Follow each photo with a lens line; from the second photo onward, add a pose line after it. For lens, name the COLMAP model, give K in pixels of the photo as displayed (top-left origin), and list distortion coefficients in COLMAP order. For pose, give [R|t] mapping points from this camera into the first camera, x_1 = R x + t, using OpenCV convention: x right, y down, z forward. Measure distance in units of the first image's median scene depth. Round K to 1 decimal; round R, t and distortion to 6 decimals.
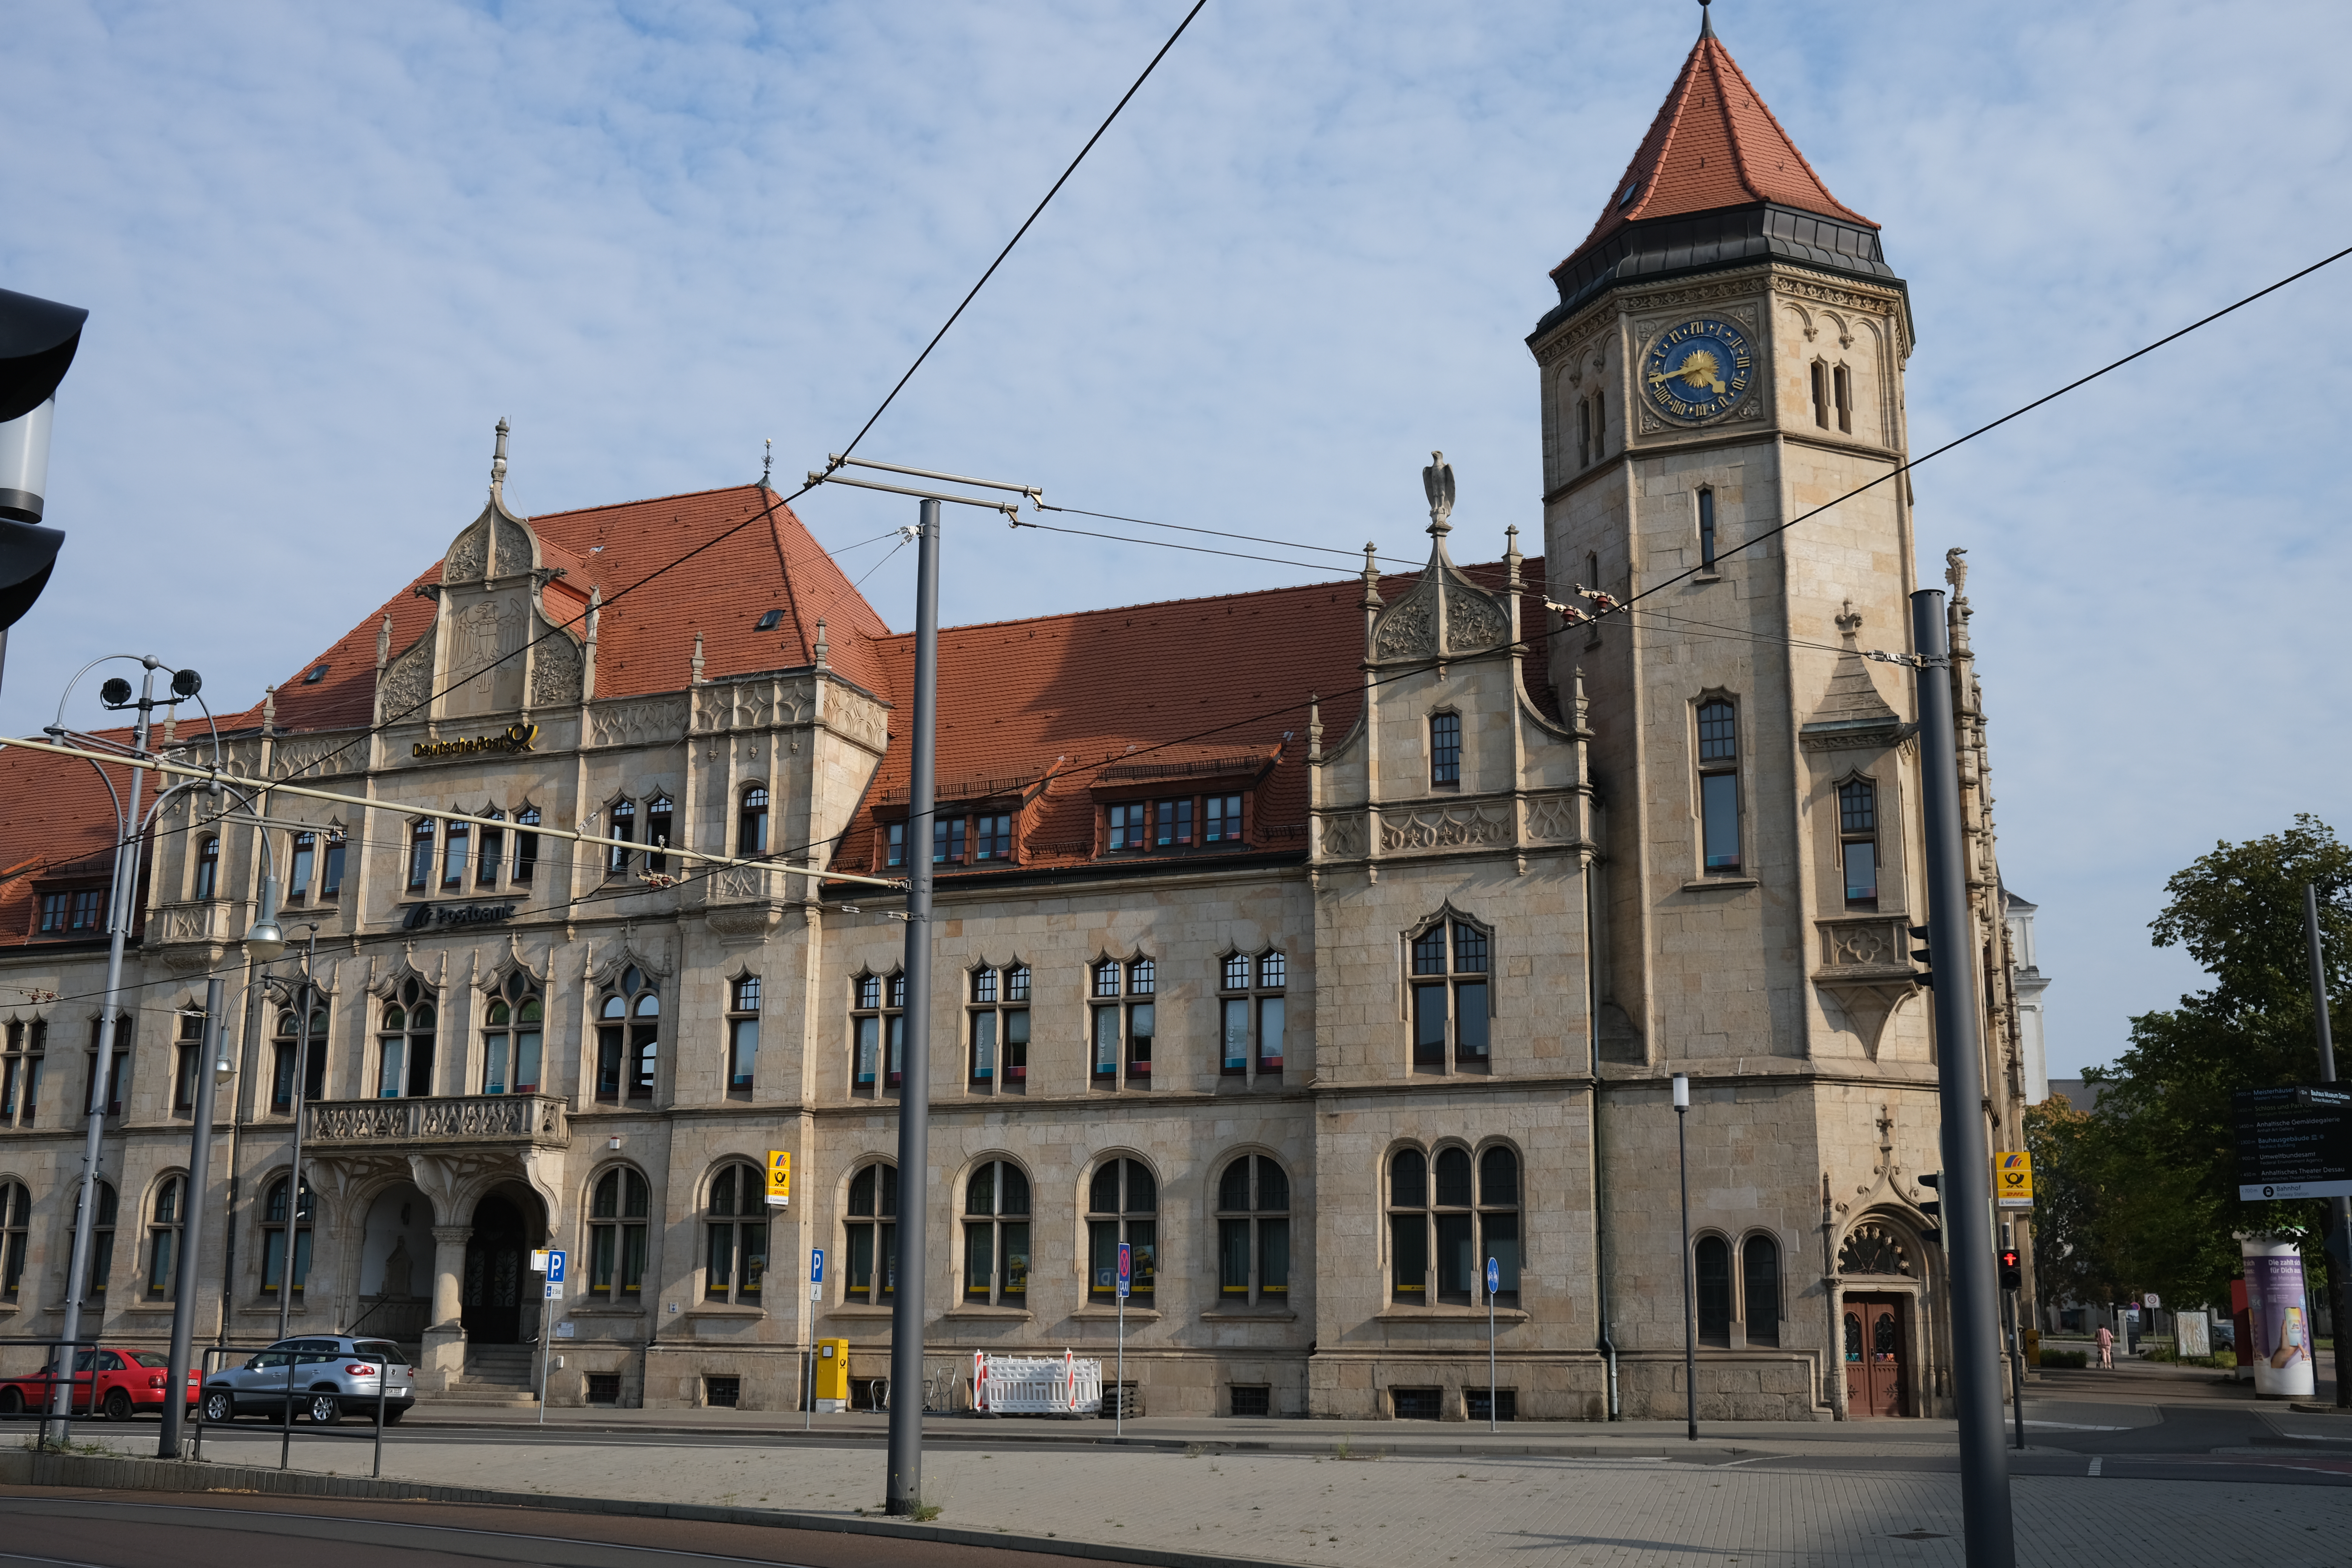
lens RADIAL K [[2435.5, 0, 1171.8], [0, 2435.5, 796.0], [0, 0, 1]] dist [-0.044033, 0.164991]
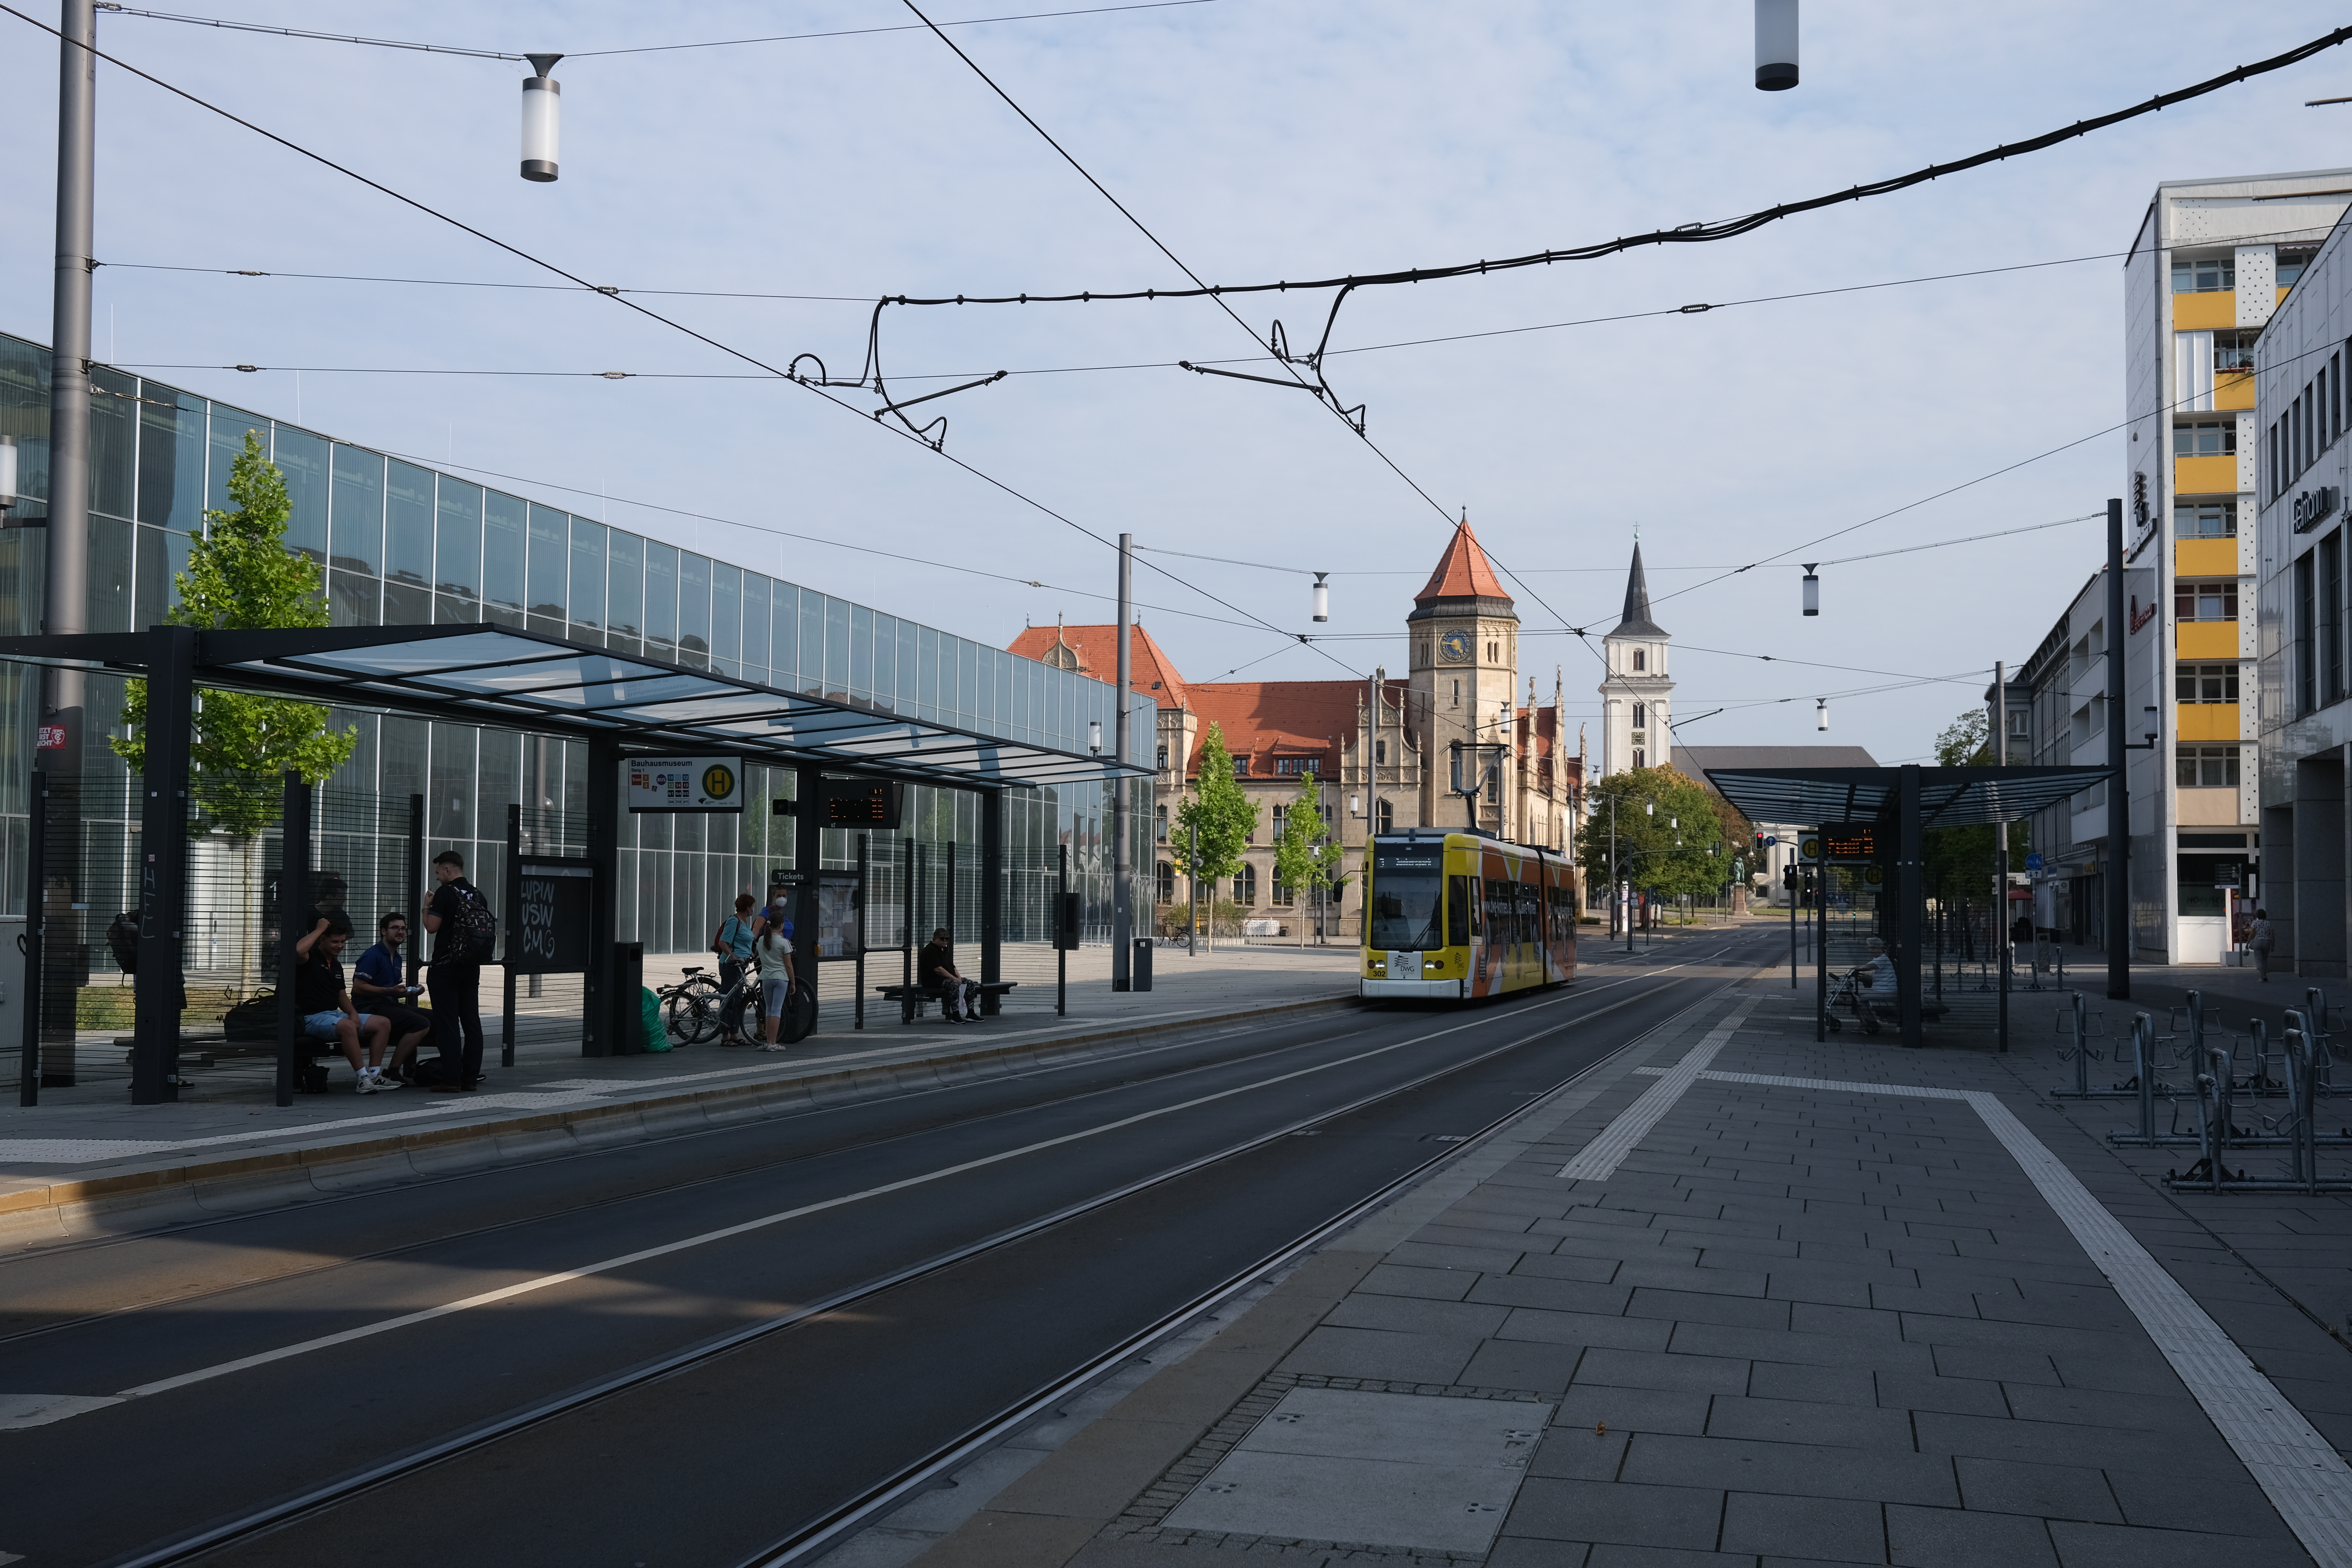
lens RADIAL K [[2435.5, 0, 1171.8], [0, 2435.5, 796.0], [0, 0, 1]] dist [-0.044033, 0.164991]
pose [[0.995209, 0.007600, 0.097478, -0.524975], [-0.024596, 0.984374, 0.174365, -0.556457], [-0.094630, -0.175927, 0.979844, -2.408932]]
